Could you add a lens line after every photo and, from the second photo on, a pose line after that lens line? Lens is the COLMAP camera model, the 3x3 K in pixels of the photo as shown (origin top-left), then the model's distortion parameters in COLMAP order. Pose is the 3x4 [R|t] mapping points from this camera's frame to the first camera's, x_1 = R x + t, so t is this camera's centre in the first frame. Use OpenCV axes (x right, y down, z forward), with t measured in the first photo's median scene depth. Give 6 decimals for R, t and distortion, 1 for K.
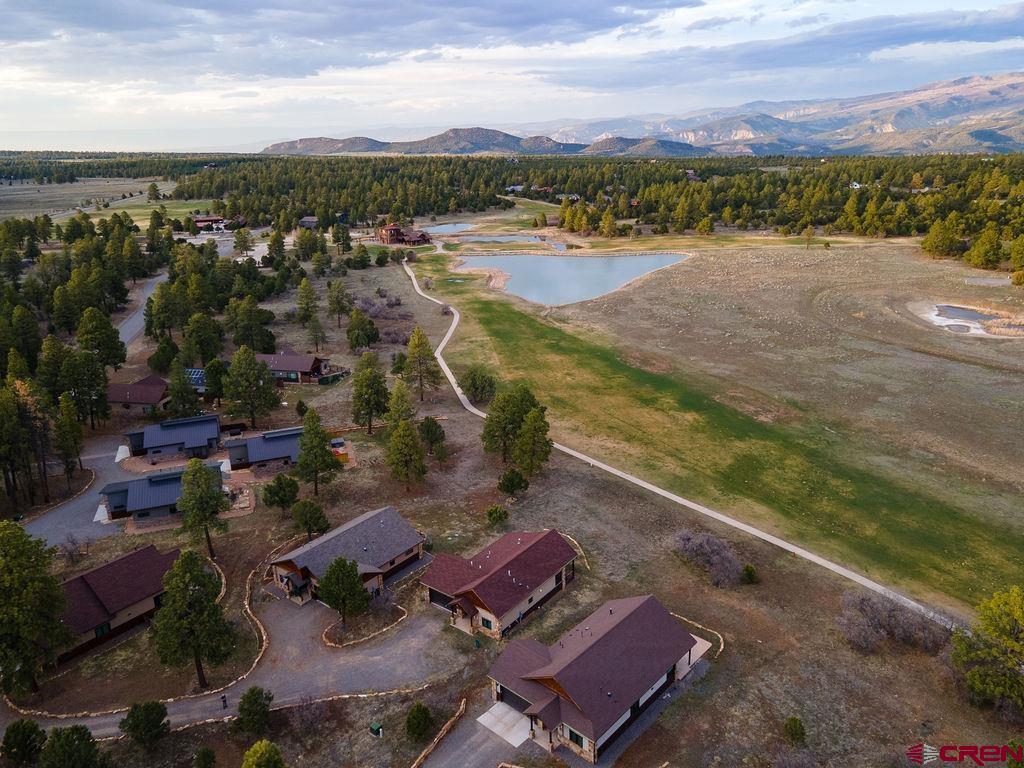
lens RADIAL K [[742.0, 0, 516.2], [0, 742.0, 385.3], [0, 0, 1]] dist [0.030617, 0.009442]
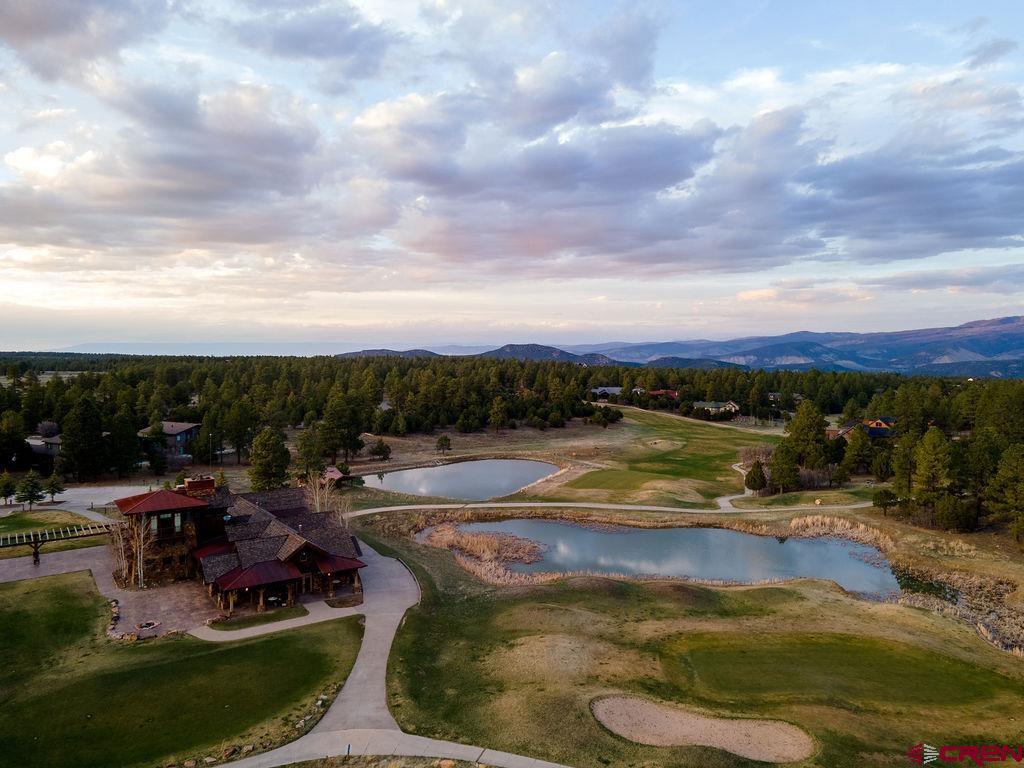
lens RADIAL K [[736.7, 0, 512.0], [0, 736.7, 384.0], [0, 0, 1]] dist [0.051965, 0.000055]
pose [[0.996706, 0.031639, -0.074670, -0.039508], [-0.051319, 0.959017, -0.278662, -0.122126], [0.062793, 0.281576, 0.957482, 0.514343]]
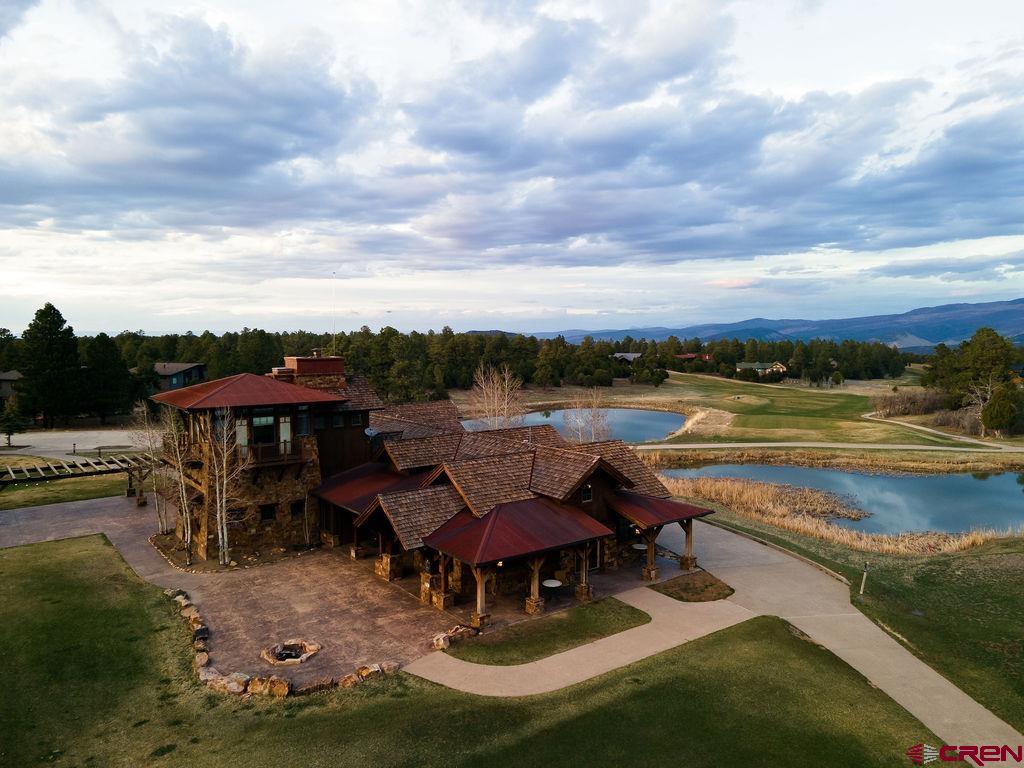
lens RADIAL K [[742.0, 0, 516.2], [0, 742.0, 385.3], [0, 0, 1]] dist [0.030617, 0.009442]
pose [[0.999507, 0.026783, -0.016364, -0.083922], [-0.030145, 0.964357, -0.262883, -0.120156], [0.008740, 0.263247, 0.964689, 0.576511]]
